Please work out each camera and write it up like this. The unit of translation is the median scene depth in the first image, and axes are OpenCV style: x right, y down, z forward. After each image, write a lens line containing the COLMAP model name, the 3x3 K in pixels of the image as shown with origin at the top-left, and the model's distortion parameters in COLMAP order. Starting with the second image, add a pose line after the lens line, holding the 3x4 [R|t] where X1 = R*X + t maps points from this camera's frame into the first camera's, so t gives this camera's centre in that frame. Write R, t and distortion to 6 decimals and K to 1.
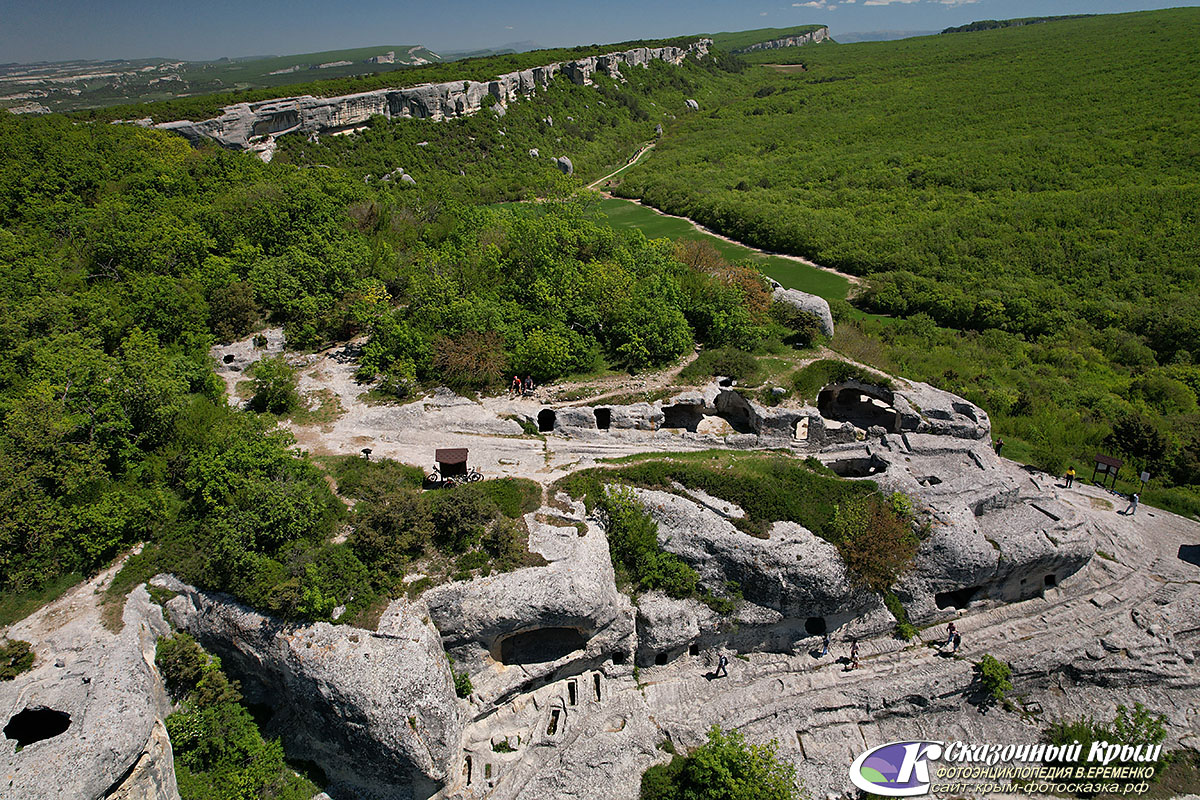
lens RADIAL K [[767.0, 0, 599.4], [0, 767.0, 401.5], [0, 0, 1]] dist [-0.069605, 0.057671]
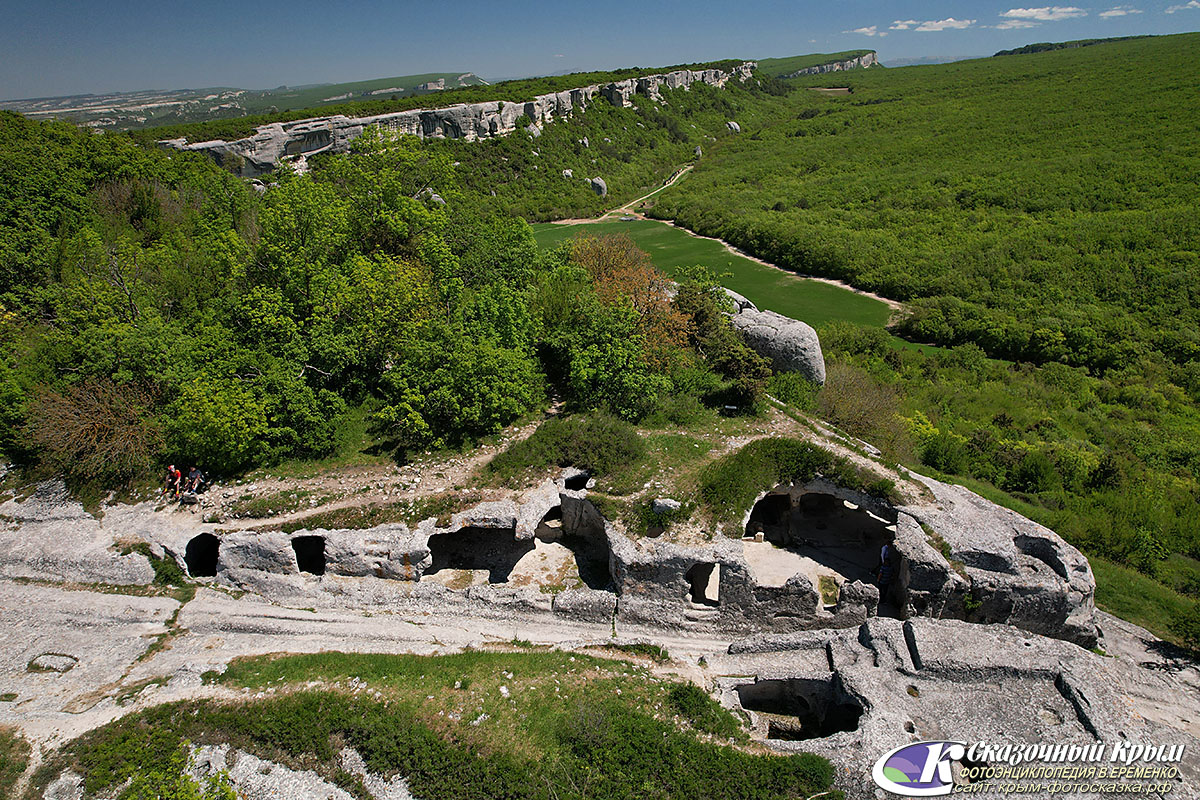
lens RADIAL K [[767.0, 0, 599.3], [0, 767.0, 402.2], [0, 0, 1]] dist [-0.069605, 0.057671]
pose [[0.998332, 0.016987, -0.055184, 0.076282], [-0.018624, 0.999397, -0.029293, -0.023549], [0.054653, 0.030272, 0.998046, 0.170172]]
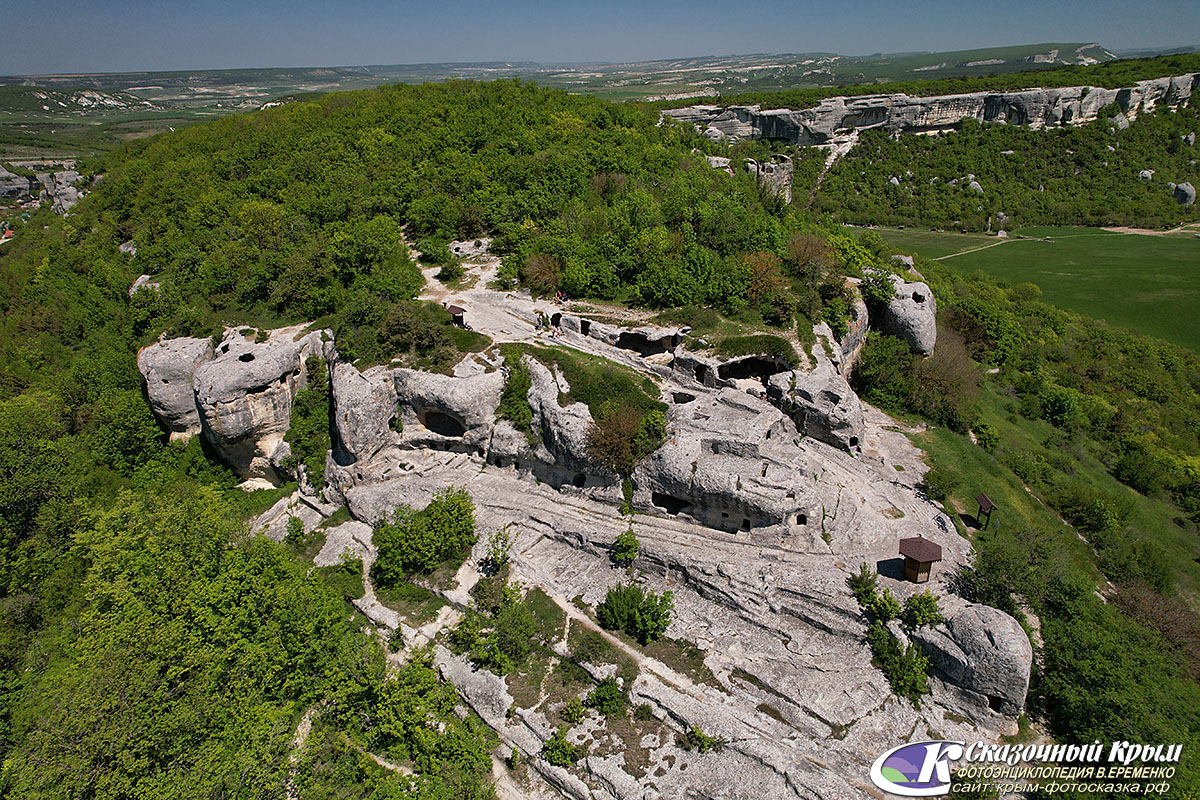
lens RADIAL K [[767.0, 0, 601.2], [0, 767.0, 396.7], [0, 0, 1]] dist [-0.069605, 0.057671]
pose [[0.730815, 0.285843, -0.619841, 0.325557], [-0.286722, 0.952647, 0.101263, -0.003216], [0.619435, 0.103717, 0.778166, -0.030164]]
